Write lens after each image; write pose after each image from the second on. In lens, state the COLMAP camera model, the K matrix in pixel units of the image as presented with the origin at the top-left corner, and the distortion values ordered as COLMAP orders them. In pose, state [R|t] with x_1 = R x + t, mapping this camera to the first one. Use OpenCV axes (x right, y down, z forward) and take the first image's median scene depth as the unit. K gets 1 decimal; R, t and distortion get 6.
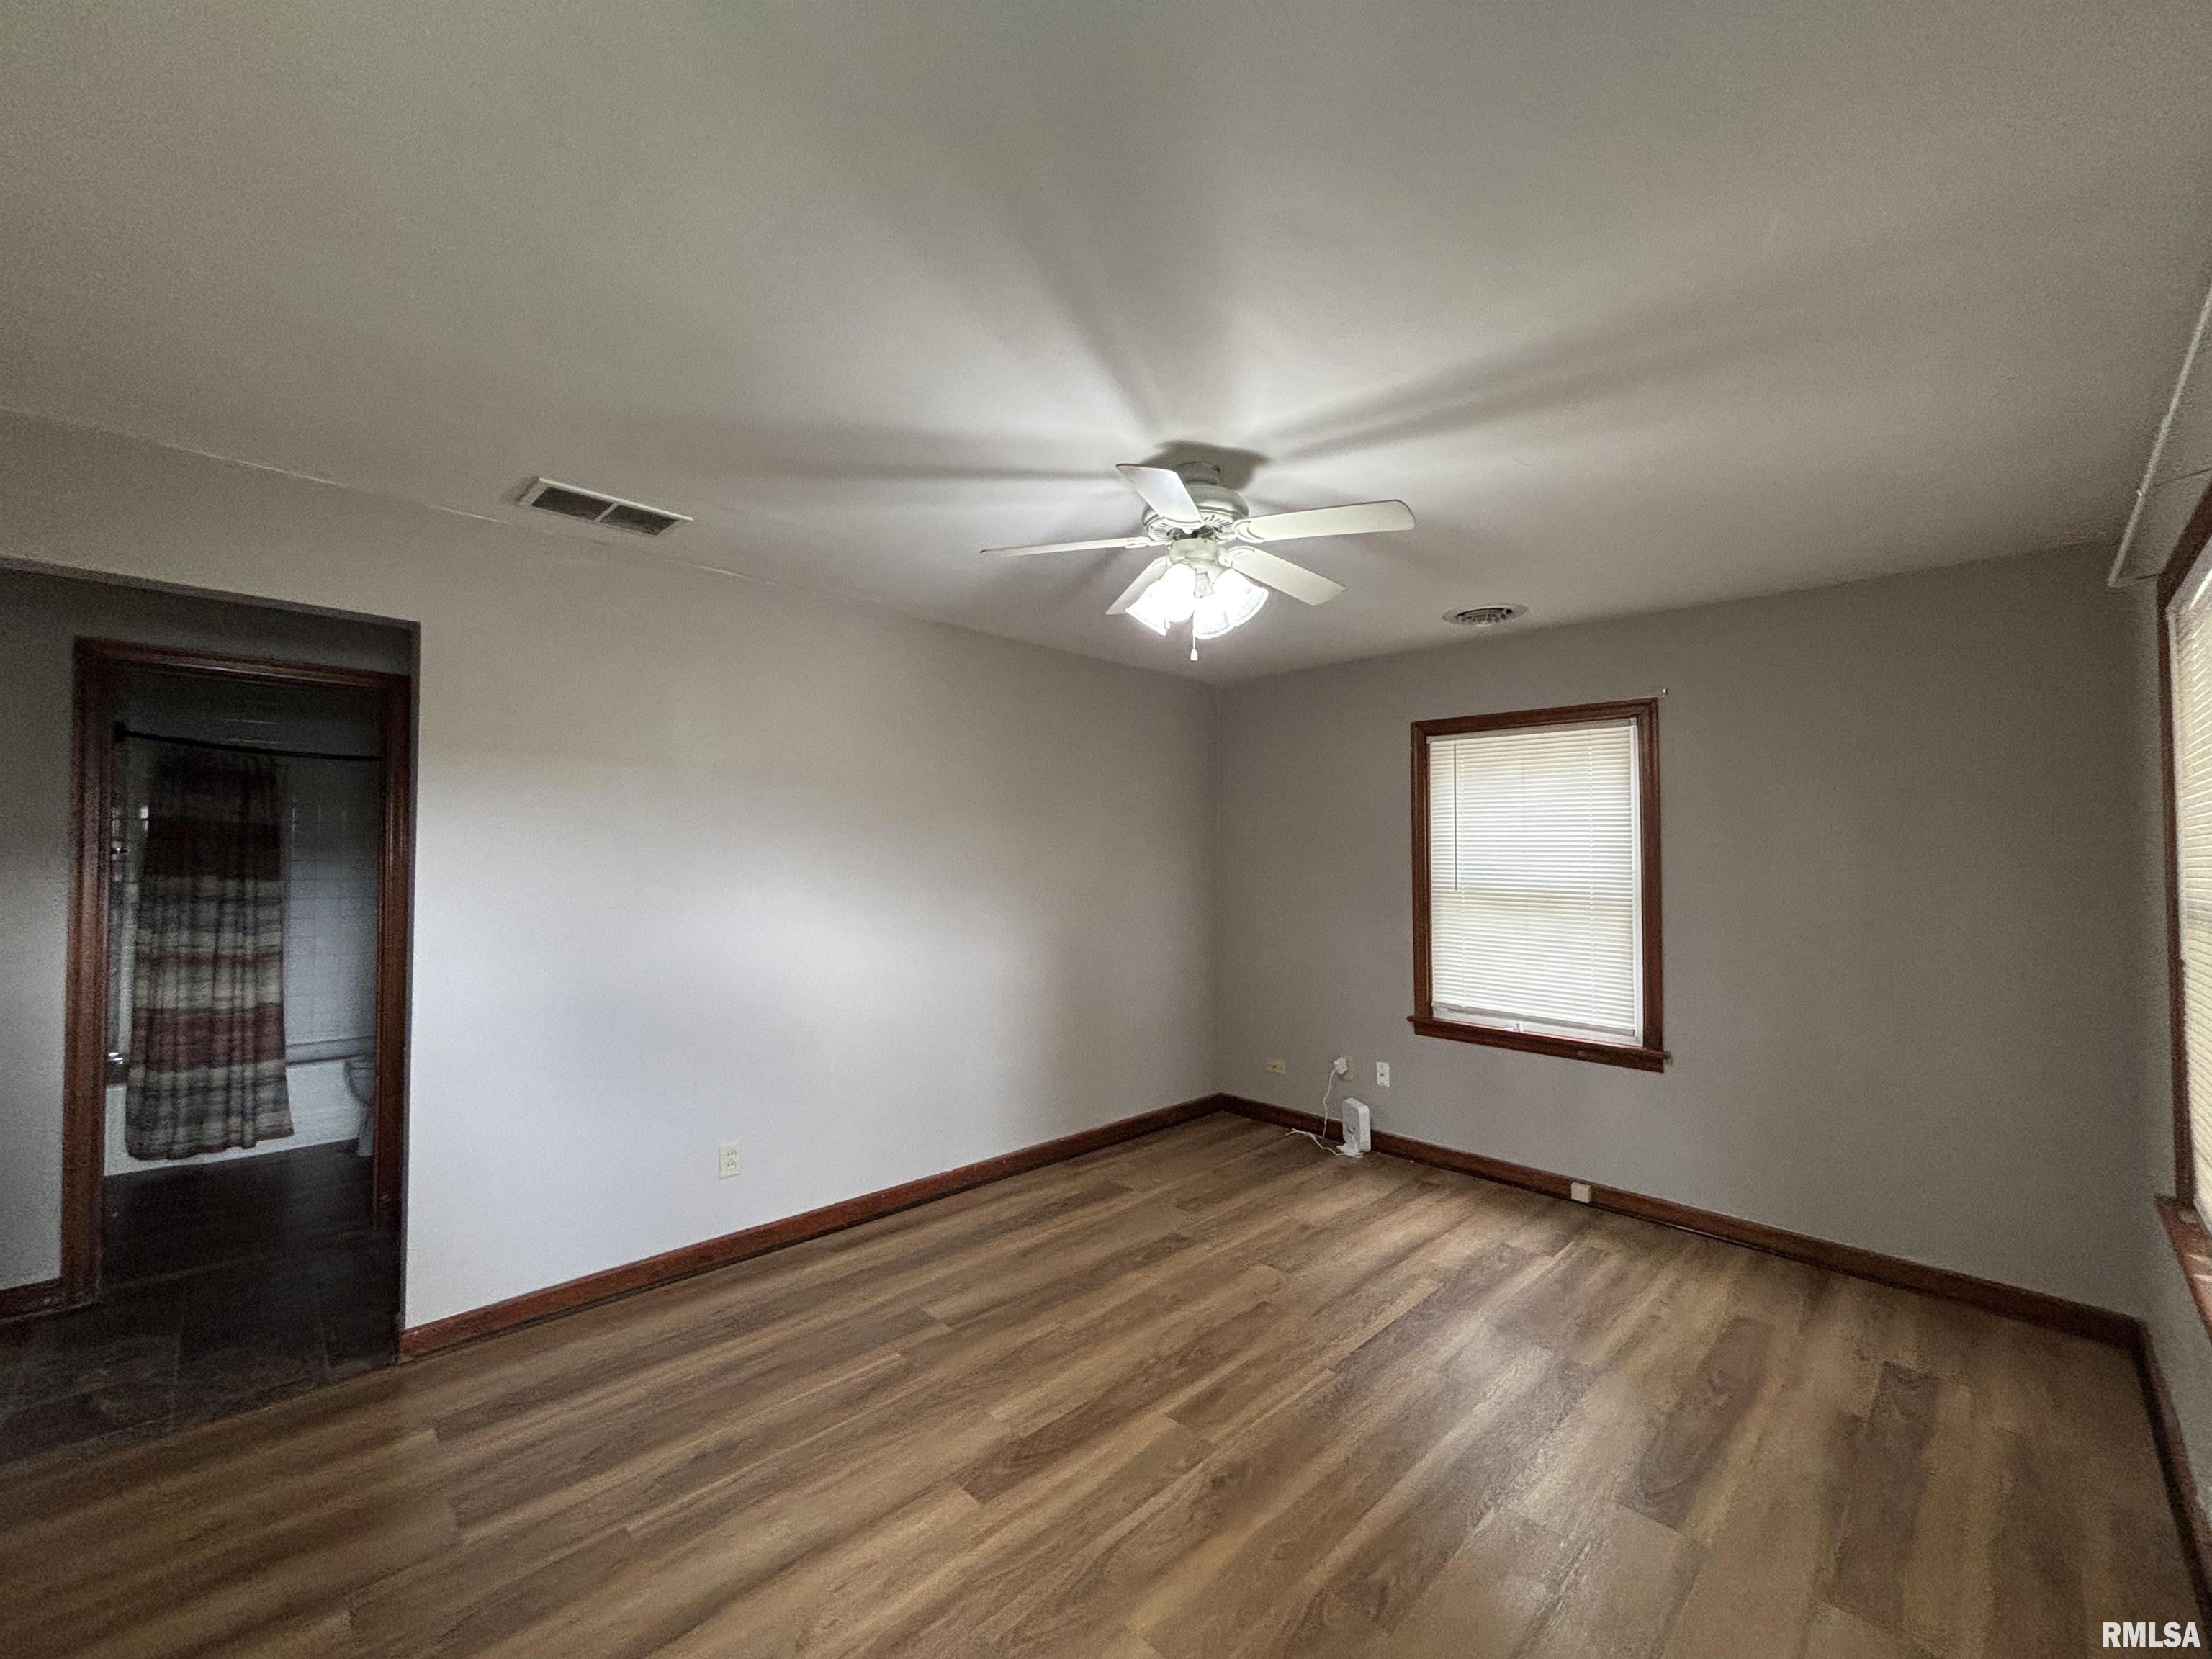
lens RADIAL K [[894.7, 0, 1101.9], [0, 894.7, 826.3], [0, 0, 1]] dist [-0.003640, -0.000110]
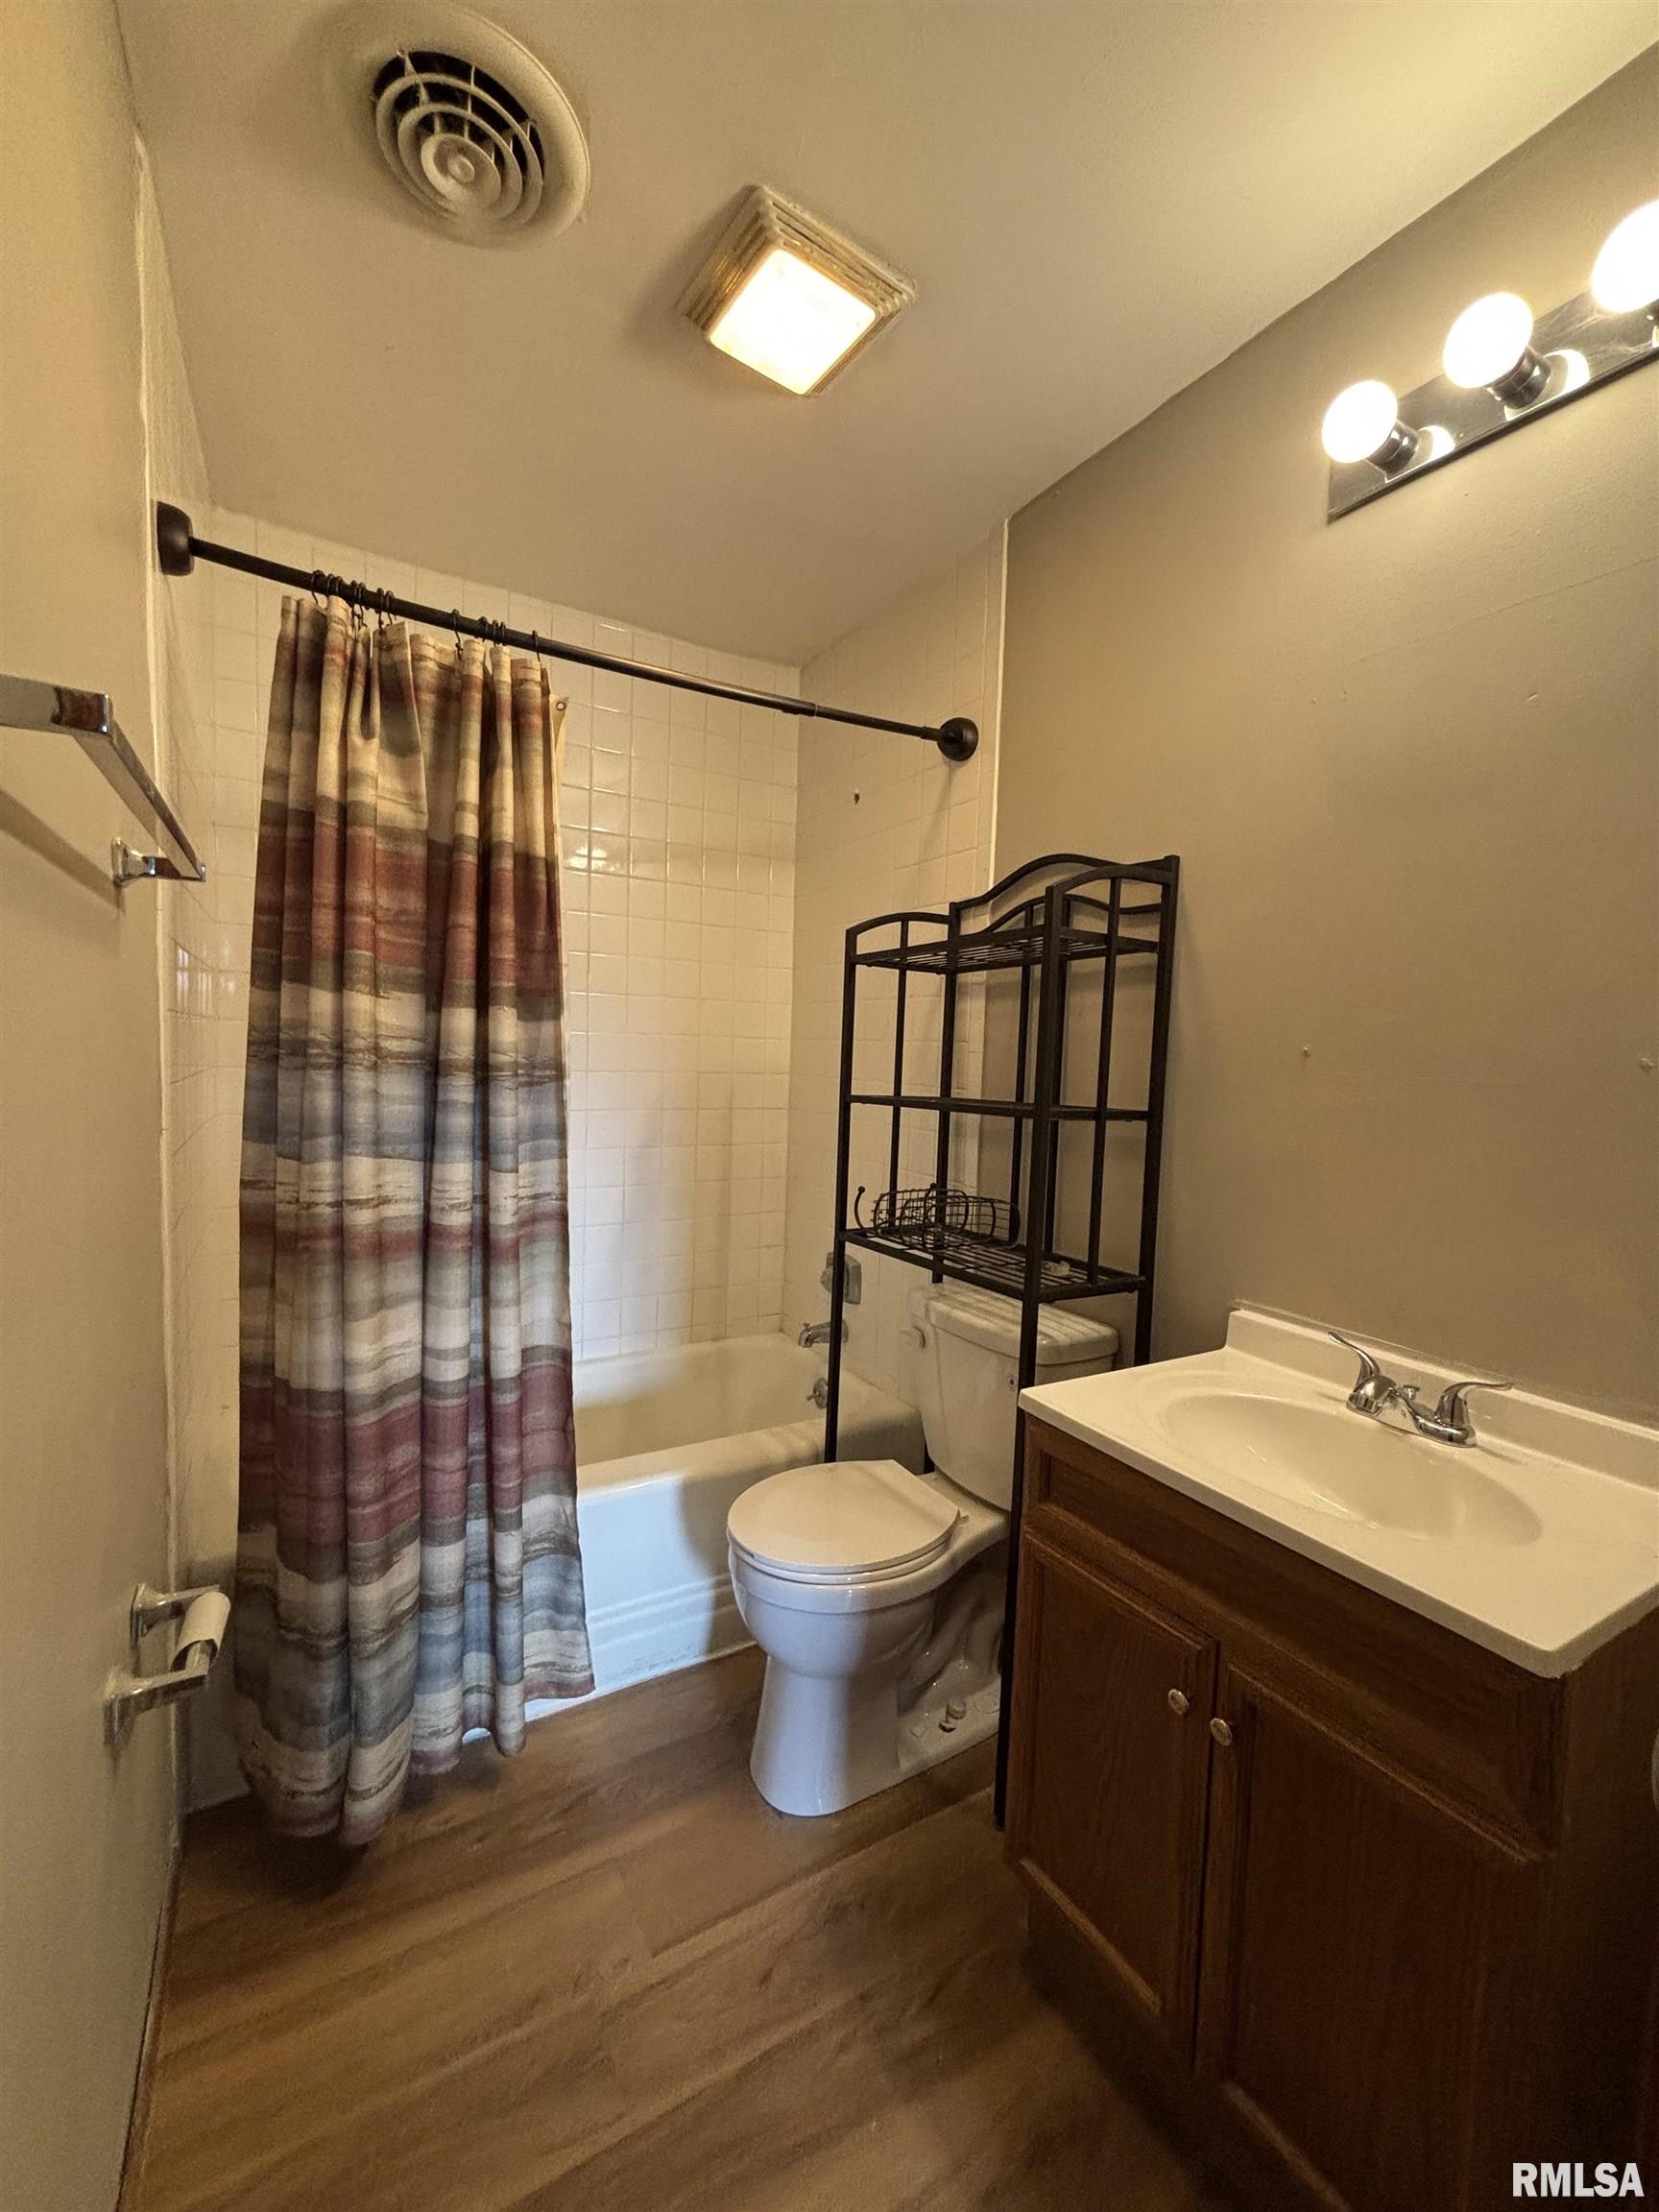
lens RADIAL K [[894.7, 0, 828.6], [0, 894.7, 1108.5], [0, 0, 1]] dist [-0.003640, -0.000110]
pose [[0.970682, 0.041122, -0.236823, -0.766194], [-0.018388, 0.995074, 0.097415, 0.063332], [0.239662, -0.090204, 0.966657, 0.710092]]
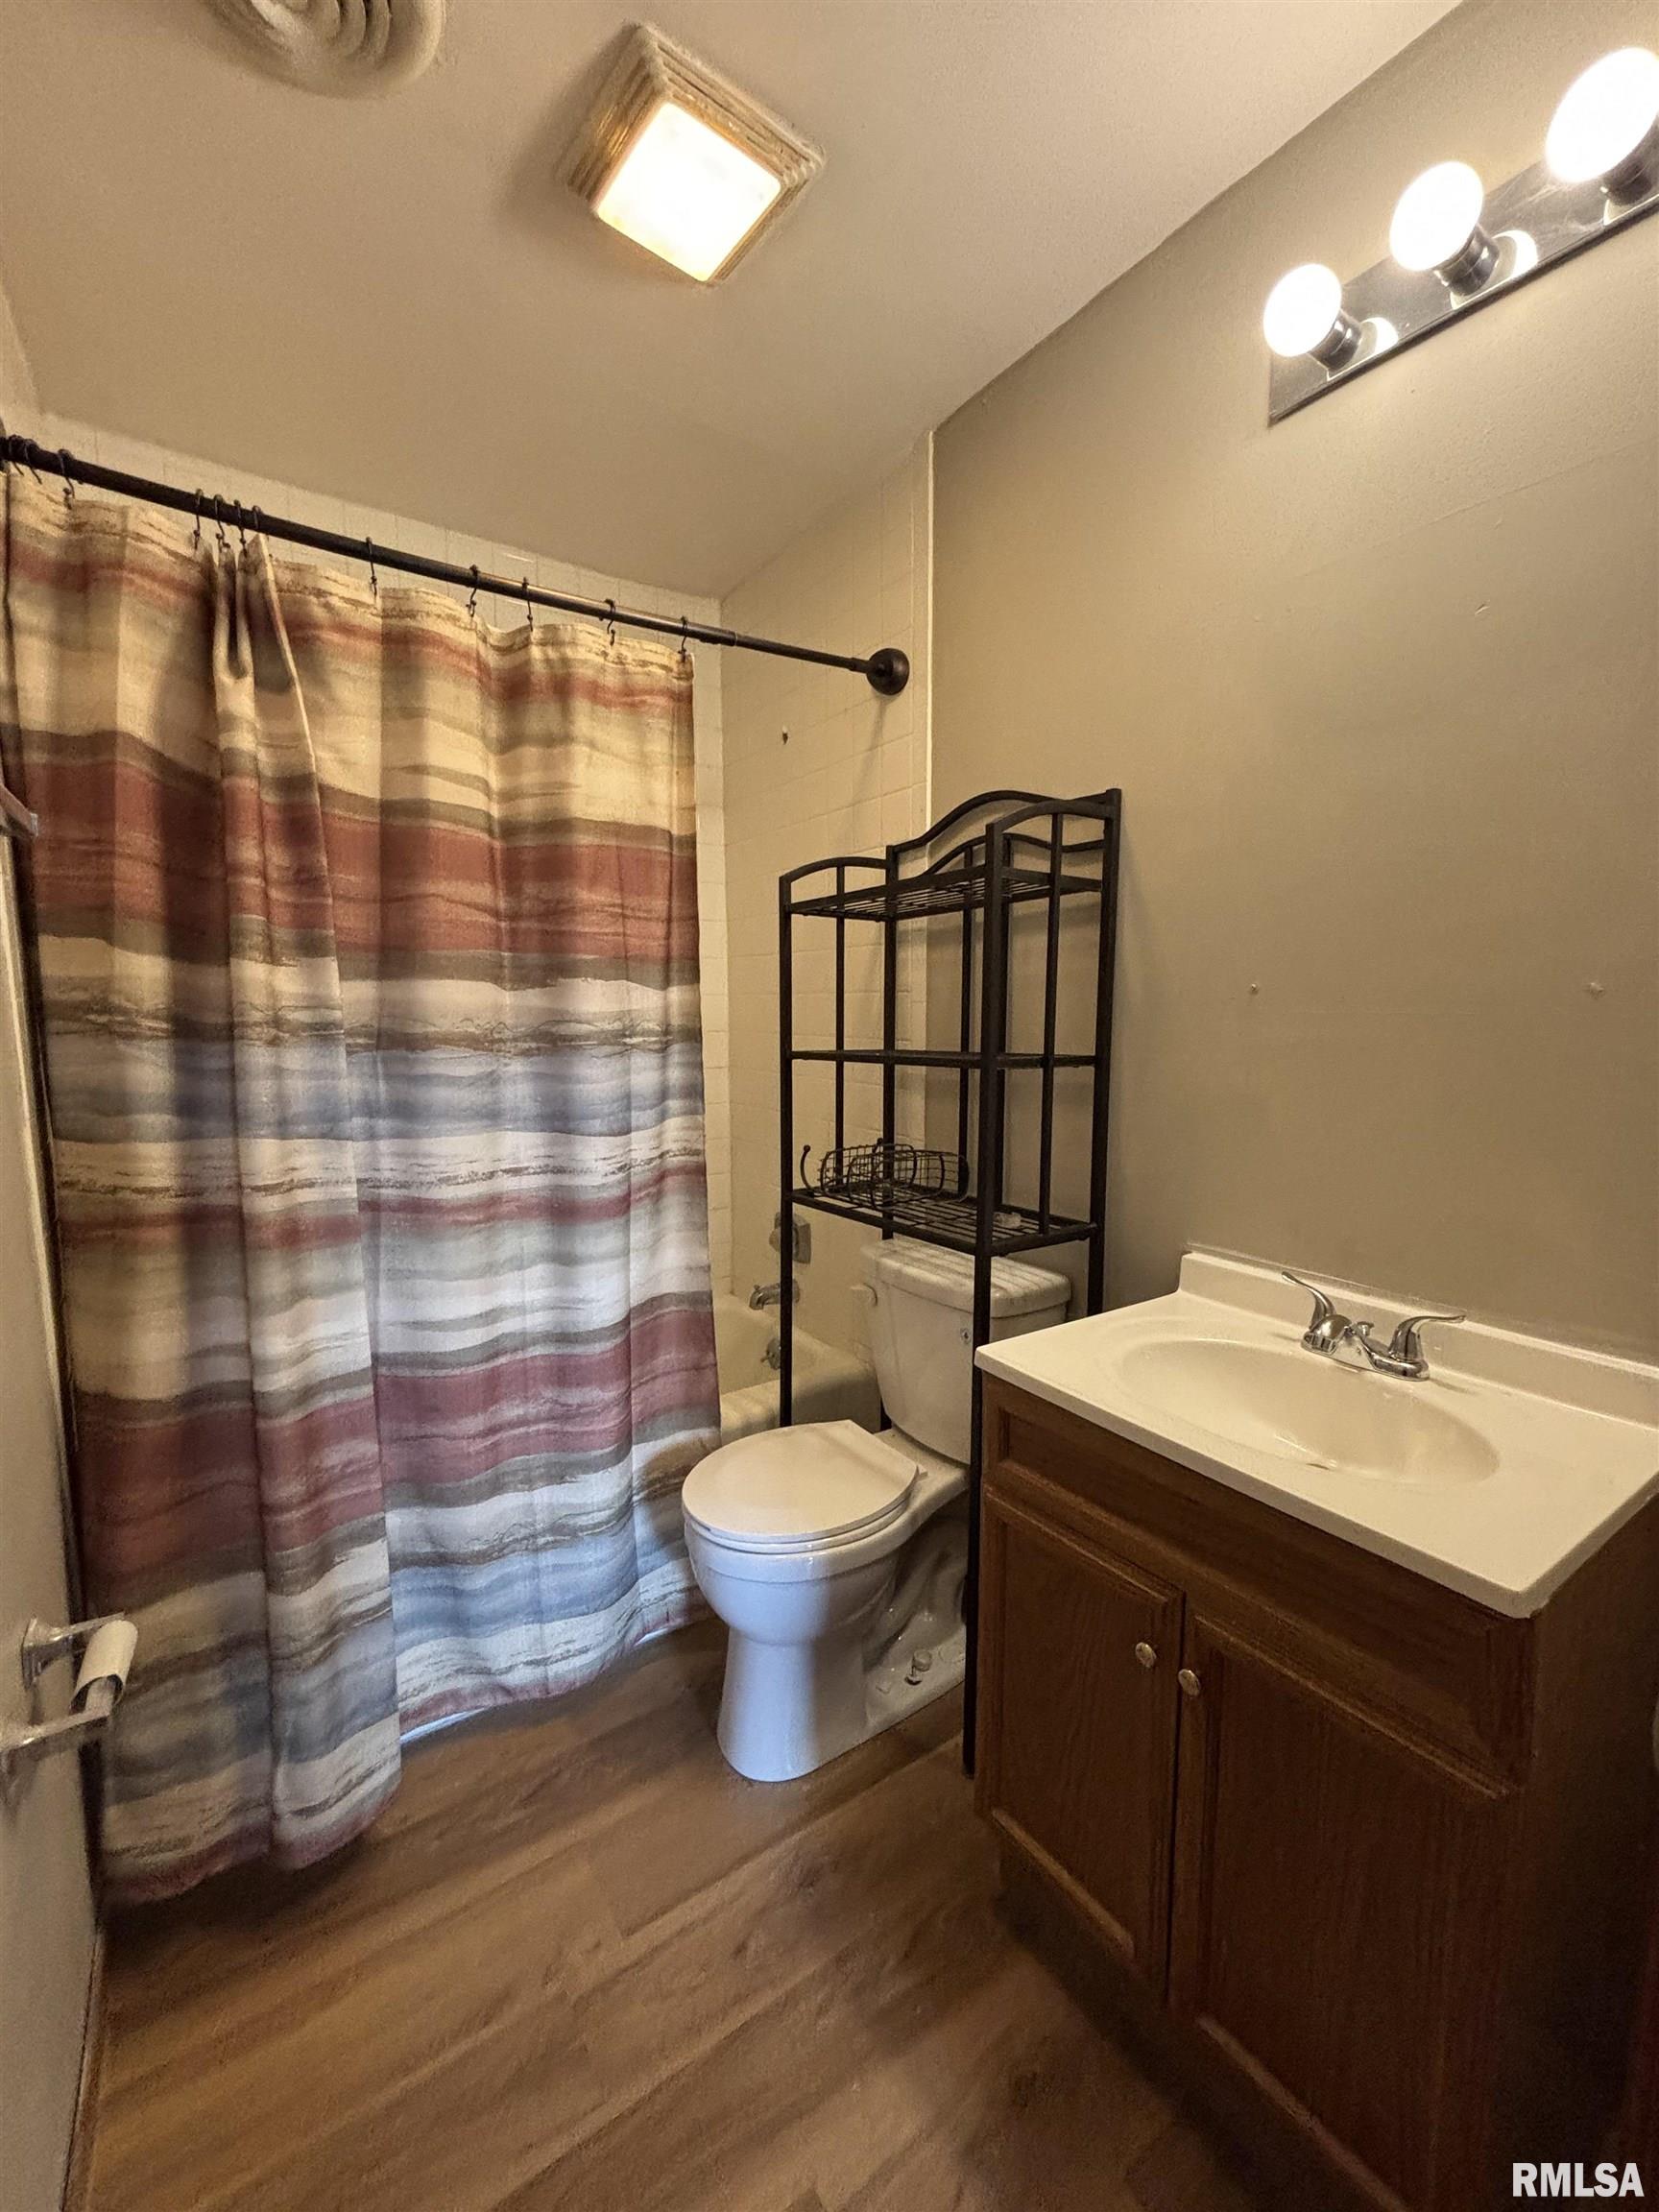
lens RADIAL K [[894.7, 0, 828.7], [0, 894.7, 1112.3], [0, 0, 1]] dist [-0.003640, -0.000110]
pose [[0.984345, 0.011476, -0.175878, -0.767850], [0.015504, 0.988372, 0.151263, 0.064256], [0.175569, -0.151622, 0.972721, 0.725864]]
